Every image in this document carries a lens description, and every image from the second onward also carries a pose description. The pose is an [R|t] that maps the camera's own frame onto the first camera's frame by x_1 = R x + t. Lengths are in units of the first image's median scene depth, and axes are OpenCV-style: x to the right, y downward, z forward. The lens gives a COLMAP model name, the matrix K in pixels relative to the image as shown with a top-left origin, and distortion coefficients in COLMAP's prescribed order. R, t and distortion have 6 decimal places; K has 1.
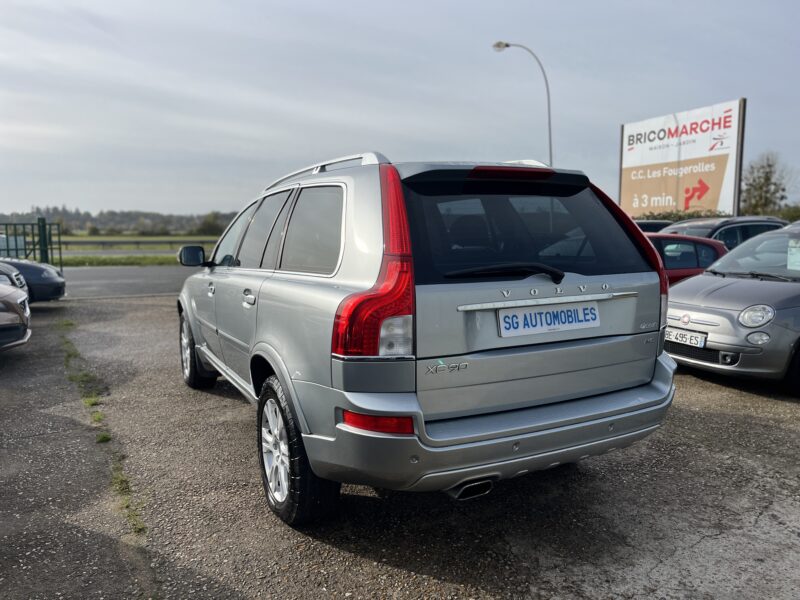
lens RADIAL K [[602.5, 0, 405.5], [0, 602.5, 300.9], [0, 0, 1]] dist [0.061713, -0.084800]
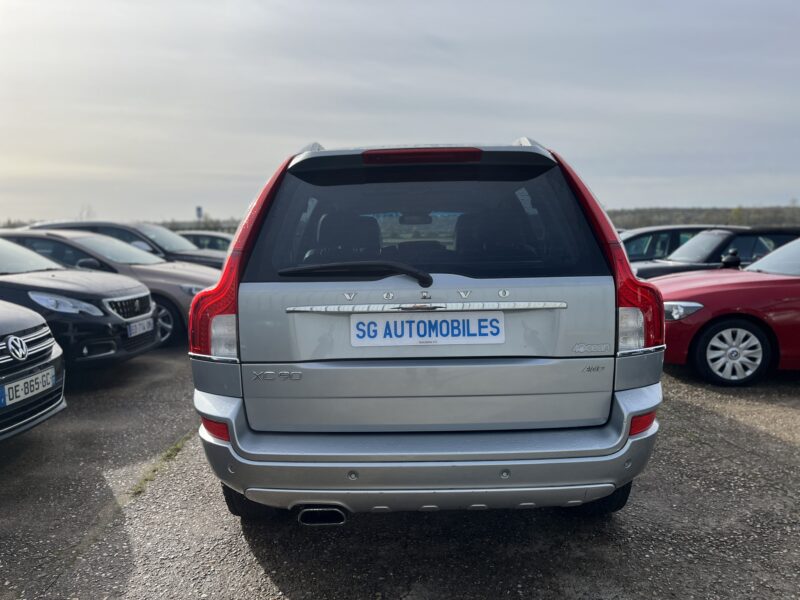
lens RADIAL K [[602.5, 0, 405.5], [0, 602.5, 300.9], [0, 0, 1]] dist [0.061713, -0.084800]
pose [[0.881469, 0.042125, -0.470359, 0.600476], [-0.043000, 0.999036, 0.008889, -0.015104], [0.470280, 0.012390, 0.882430, 0.262152]]
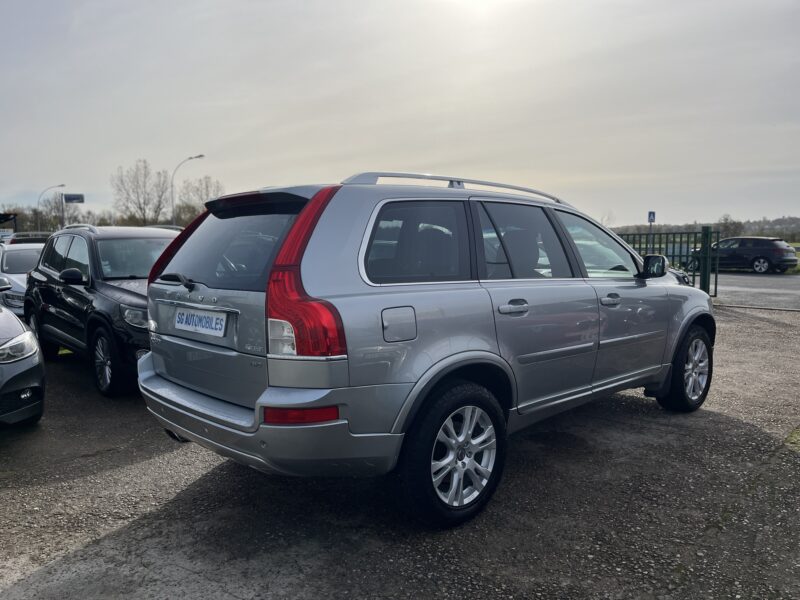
lens RADIAL K [[602.5, 0, 405.5], [0, 602.5, 300.9], [0, 0, 1]] dist [0.061713, -0.084800]
pose [[0.281095, 0.093522, -0.955112, 1.503611], [-0.101735, 0.992536, 0.067245, -0.133537], [0.954272, 0.078266, 0.288511, 1.041680]]
